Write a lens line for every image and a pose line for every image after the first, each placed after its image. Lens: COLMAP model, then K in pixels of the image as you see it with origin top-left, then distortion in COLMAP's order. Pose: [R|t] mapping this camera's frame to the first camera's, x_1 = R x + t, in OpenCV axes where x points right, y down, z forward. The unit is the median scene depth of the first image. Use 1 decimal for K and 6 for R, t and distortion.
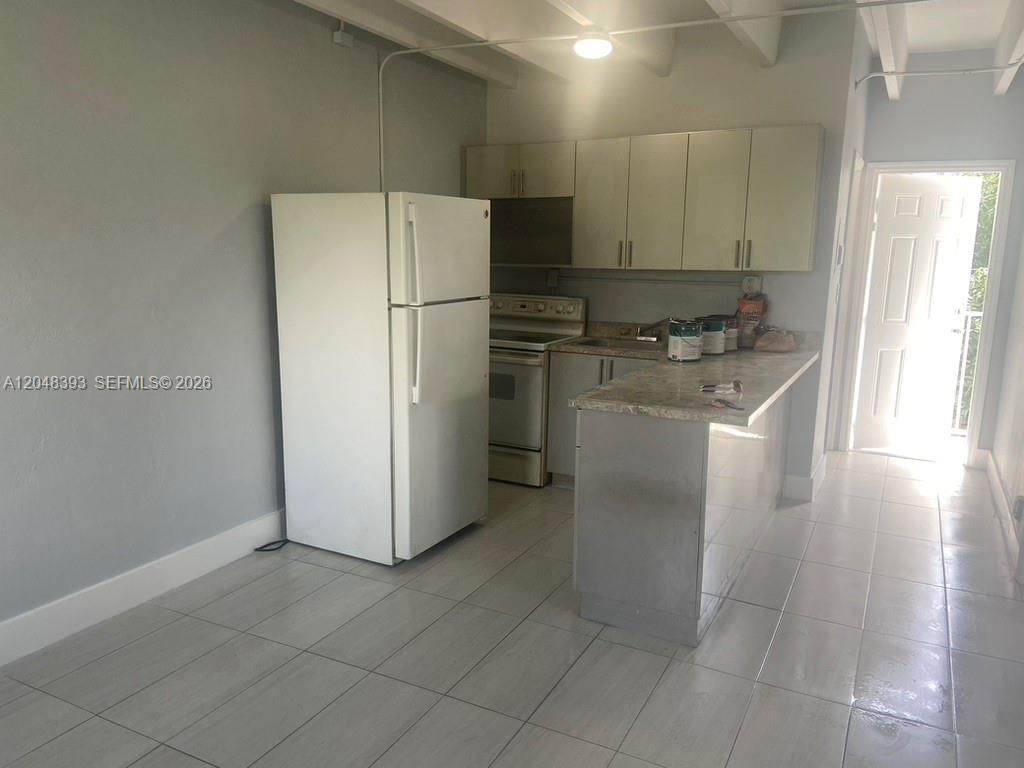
lens RADIAL K [[779.3, 0, 519.9], [0, 779.3, 384.5], [0, 0, 1]] dist [0.096642, -0.124706]
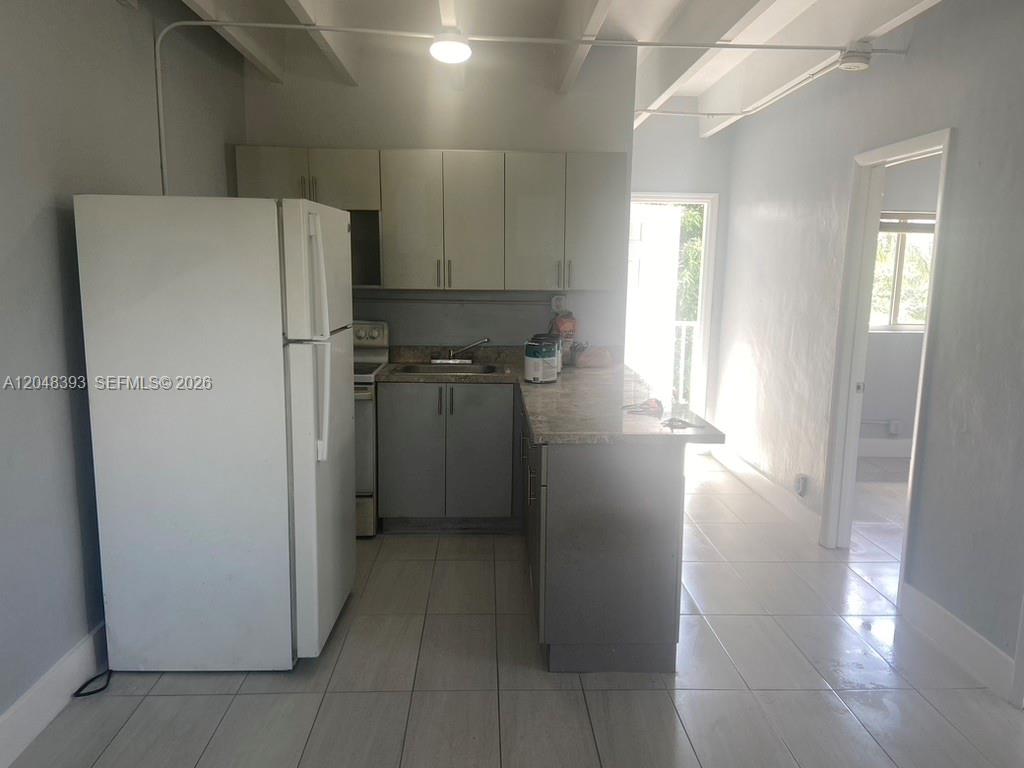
lens RADIAL K [[771.9, 0, 526.3], [0, 771.9, 383.7], [0, 0, 1]] dist [0.125456, -0.158123]
pose [[0.866819, -0.076506, 0.492719, -0.267473], [0.086107, 0.996281, 0.003212, -0.030930], [-0.491132, 0.039642, 0.870183, 0.151385]]
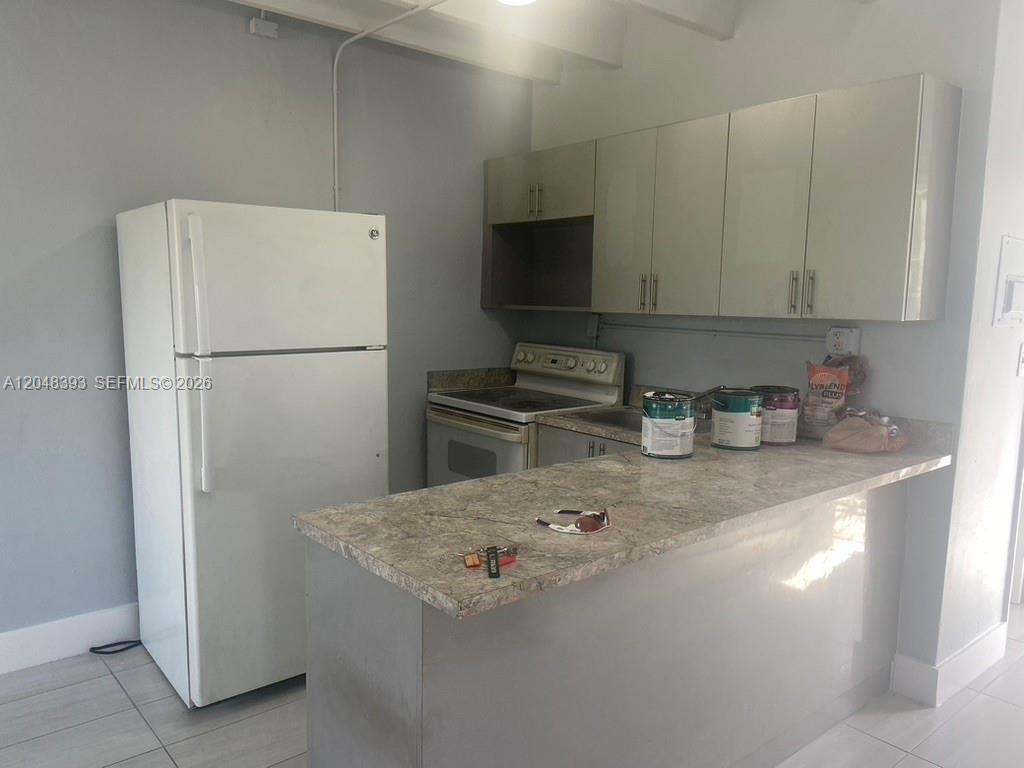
lens RADIAL K [[779.3, 0, 519.9], [0, 779.3, 384.5], [0, 0, 1]] dist [0.096642, -0.124706]
pose [[0.925243, 0.047002, -0.376451, 0.314921], [-0.070025, 0.996404, -0.047699, -0.046108], [0.372855, 0.070494, 0.925208, 0.334923]]
